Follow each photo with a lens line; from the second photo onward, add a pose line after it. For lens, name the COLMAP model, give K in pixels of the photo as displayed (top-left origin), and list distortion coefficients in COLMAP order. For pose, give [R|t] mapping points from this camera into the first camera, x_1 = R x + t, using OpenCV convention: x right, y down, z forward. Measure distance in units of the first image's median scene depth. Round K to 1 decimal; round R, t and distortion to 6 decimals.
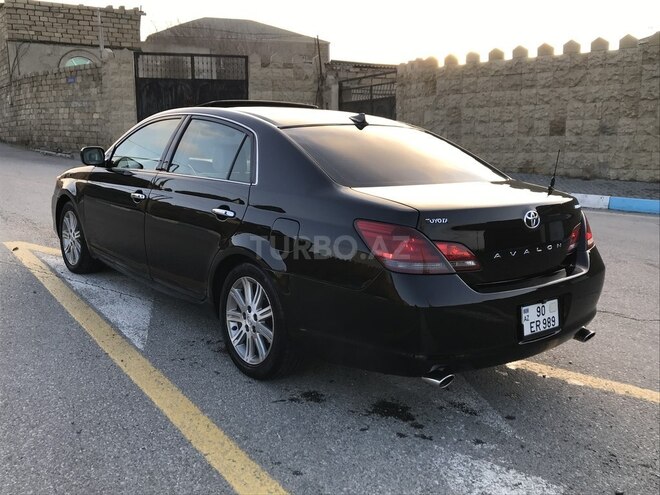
lens RADIAL K [[659.8, 0, 323.0], [0, 659.8, 249.2], [0, 0, 1]] dist [0.015532, -0.029991]
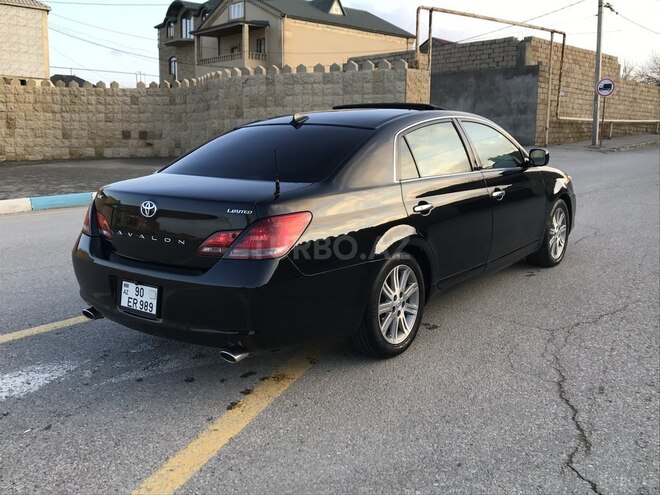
lens RADIAL K [[659.8, 0, 323.0], [0, 659.8, 249.2], [0, 0, 1]] dist [0.015532, -0.029991]
pose [[0.244750, 0.158555, -0.956534, 1.293193], [-0.163825, 0.979117, 0.120380, -0.141972], [0.955646, 0.127241, 0.265614, 0.885417]]
